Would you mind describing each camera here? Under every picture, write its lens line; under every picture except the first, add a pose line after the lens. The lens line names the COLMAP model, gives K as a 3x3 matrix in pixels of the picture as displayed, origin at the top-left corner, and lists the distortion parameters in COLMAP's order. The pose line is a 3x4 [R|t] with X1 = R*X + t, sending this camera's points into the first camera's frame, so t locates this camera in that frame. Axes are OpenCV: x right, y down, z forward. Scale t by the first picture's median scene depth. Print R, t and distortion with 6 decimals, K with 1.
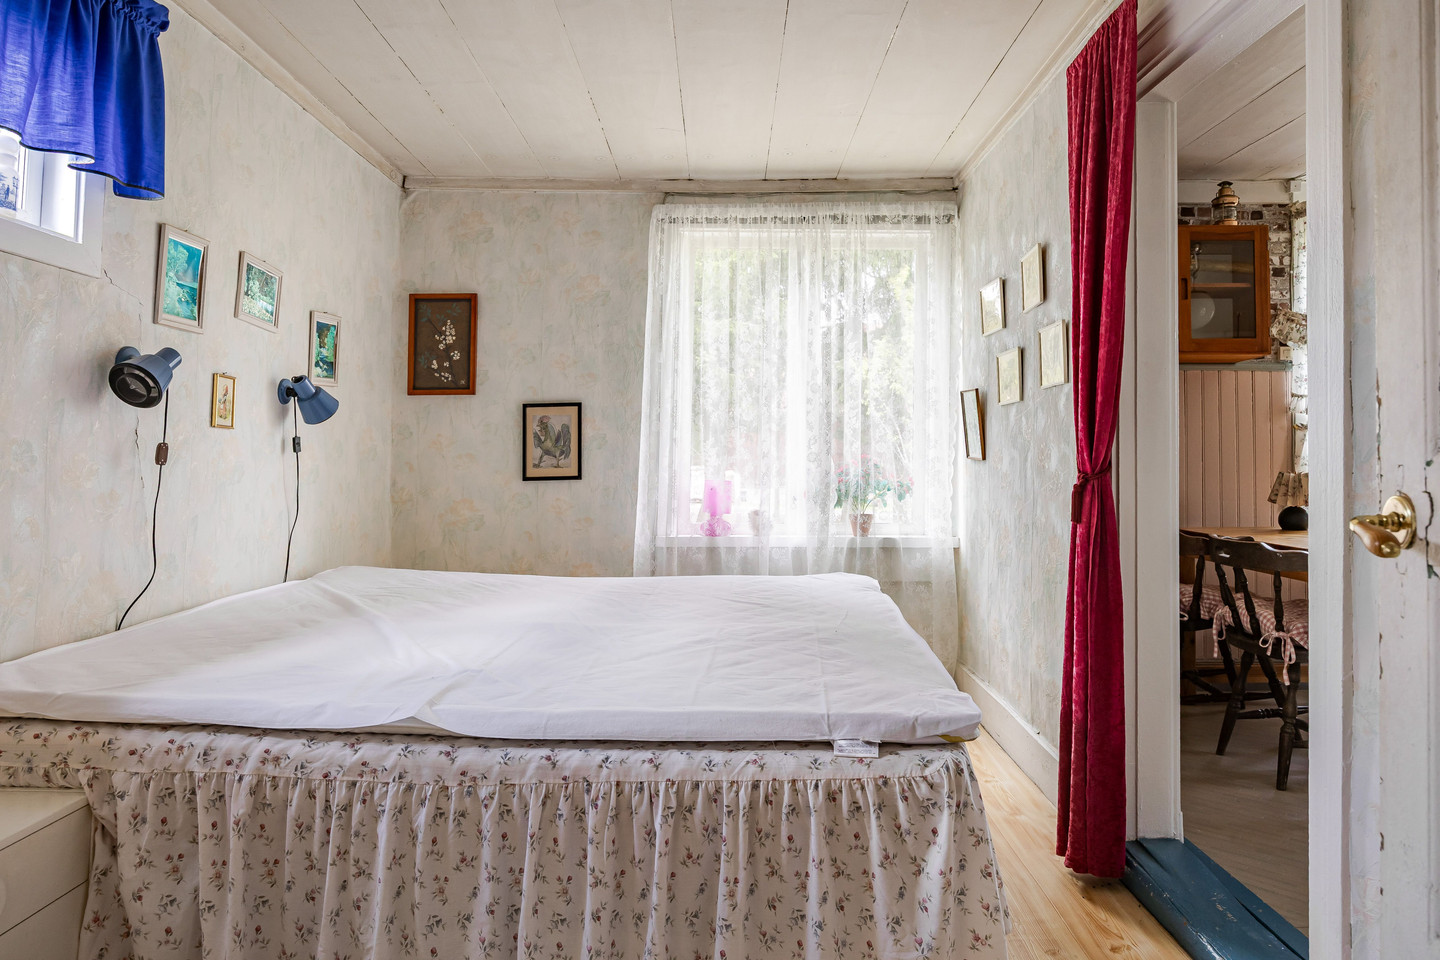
lens RADIAL K [[959.9, 0, 715.7], [0, 959.9, 479.8], [0, 0, 1]] dist [-0.006000, -0.000525]
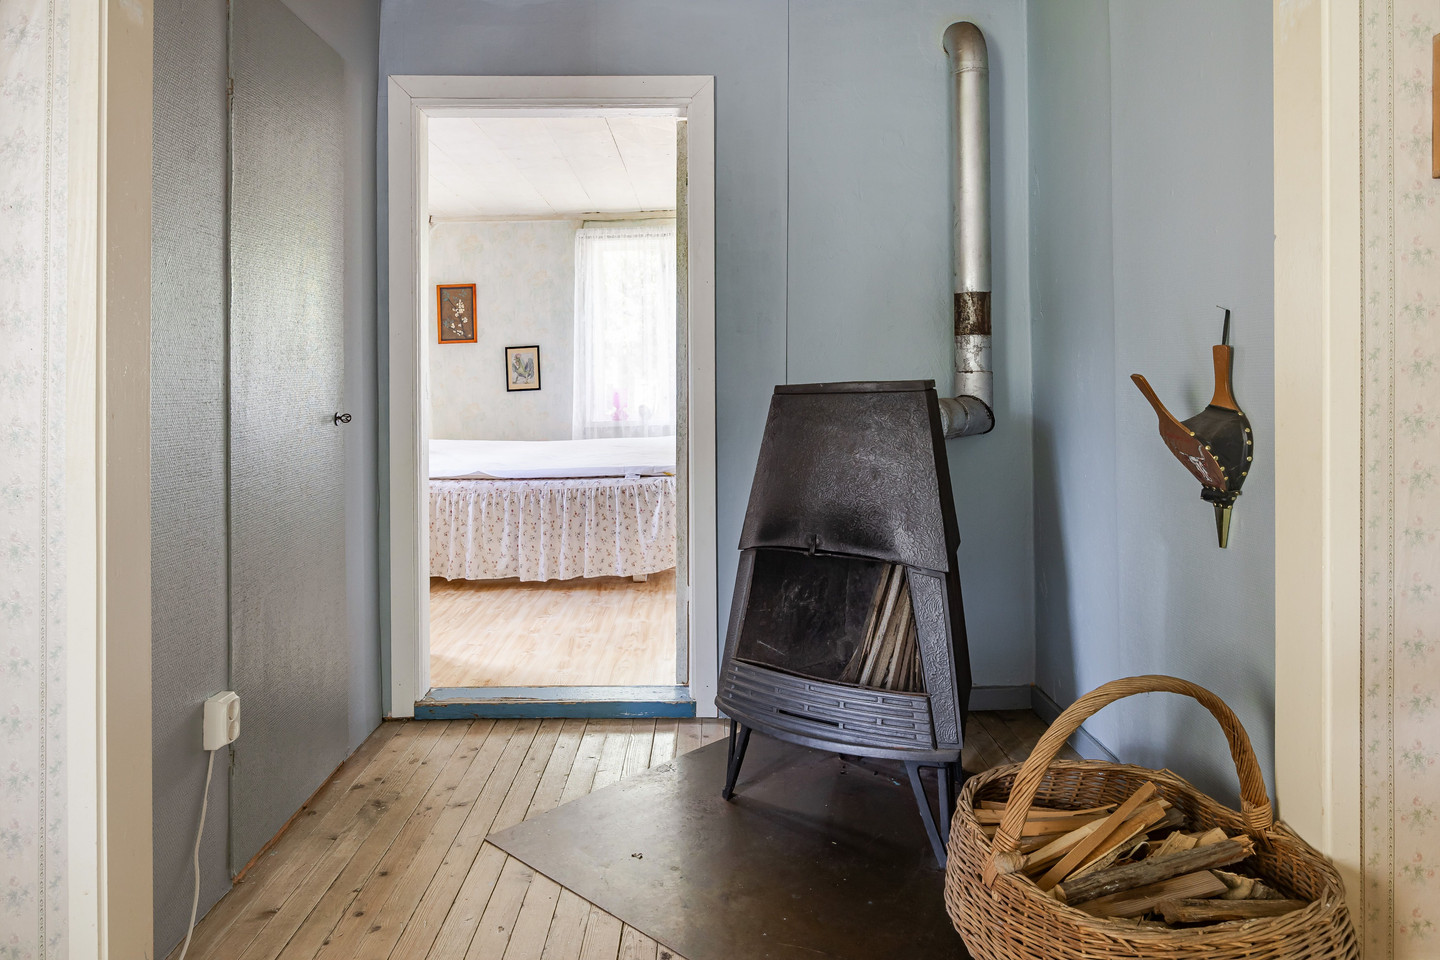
lens RADIAL K [[959.9, 0, 720.2], [0, 959.9, 468.5], [0, 0, 1]] dist [-0.006000, -0.000525]
pose [[0.999155, -0.028789, 0.029347, 0.134125], [0.026383, 0.996500, 0.079318, 0.012558], [-0.031528, -0.078477, 0.996417, -0.781808]]
